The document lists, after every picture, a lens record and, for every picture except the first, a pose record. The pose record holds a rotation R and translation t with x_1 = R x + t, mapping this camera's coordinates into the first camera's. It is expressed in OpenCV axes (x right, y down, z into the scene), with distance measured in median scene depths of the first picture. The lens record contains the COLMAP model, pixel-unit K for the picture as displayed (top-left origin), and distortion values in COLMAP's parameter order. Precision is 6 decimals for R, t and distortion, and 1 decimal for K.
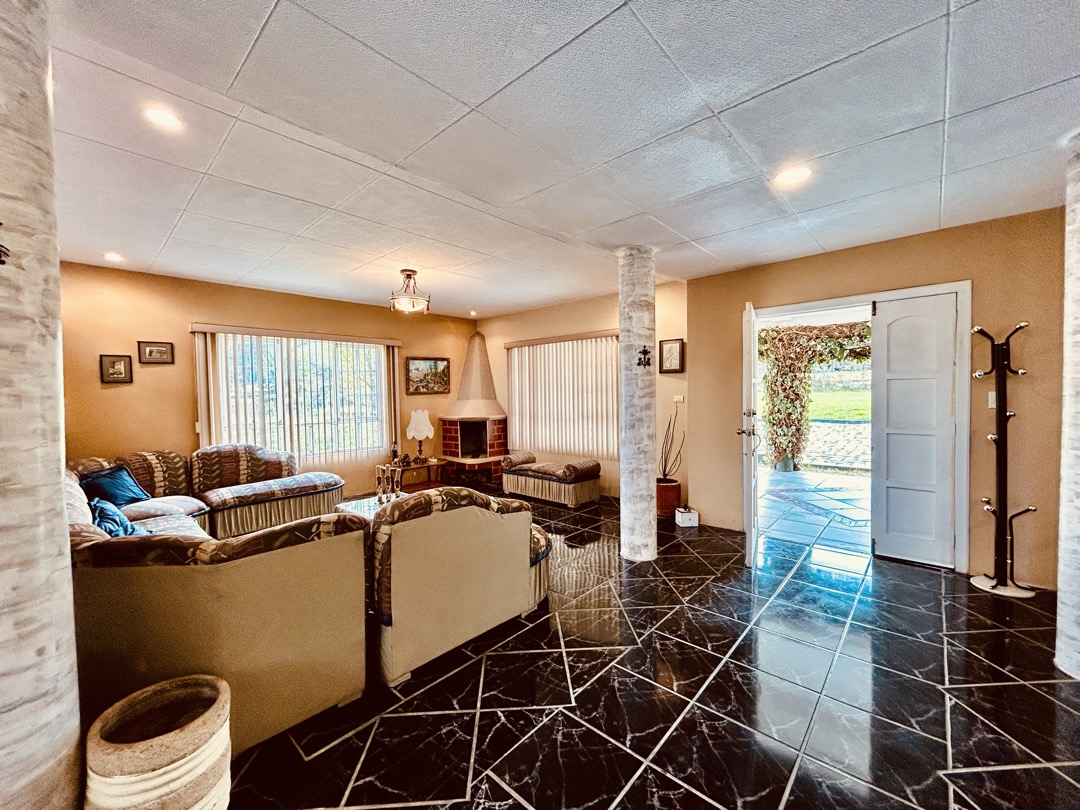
lens RADIAL K [[436.7, 0, 541.3], [0, 436.7, 400.9], [0, 0, 1]] dist [0.000316, 0.000231]
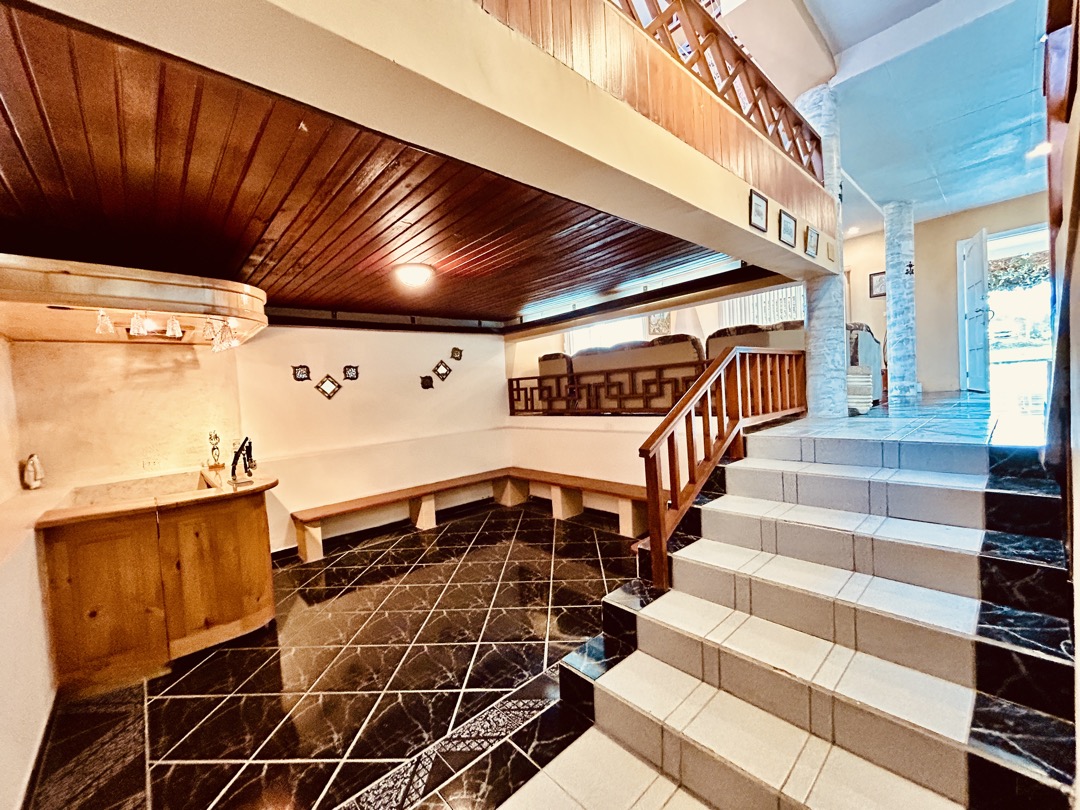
lens RADIAL K [[436.7, 0, 540.0], [0, 436.7, 404.8], [0, 0, 1]] dist [0.000316, 0.000231]
pose [[0.995048, -0.038098, -0.091807, -0.986423], [0.039555, 0.999118, 0.014104, 0.322311], [0.091189, -0.017666, 0.995677, -0.737109]]
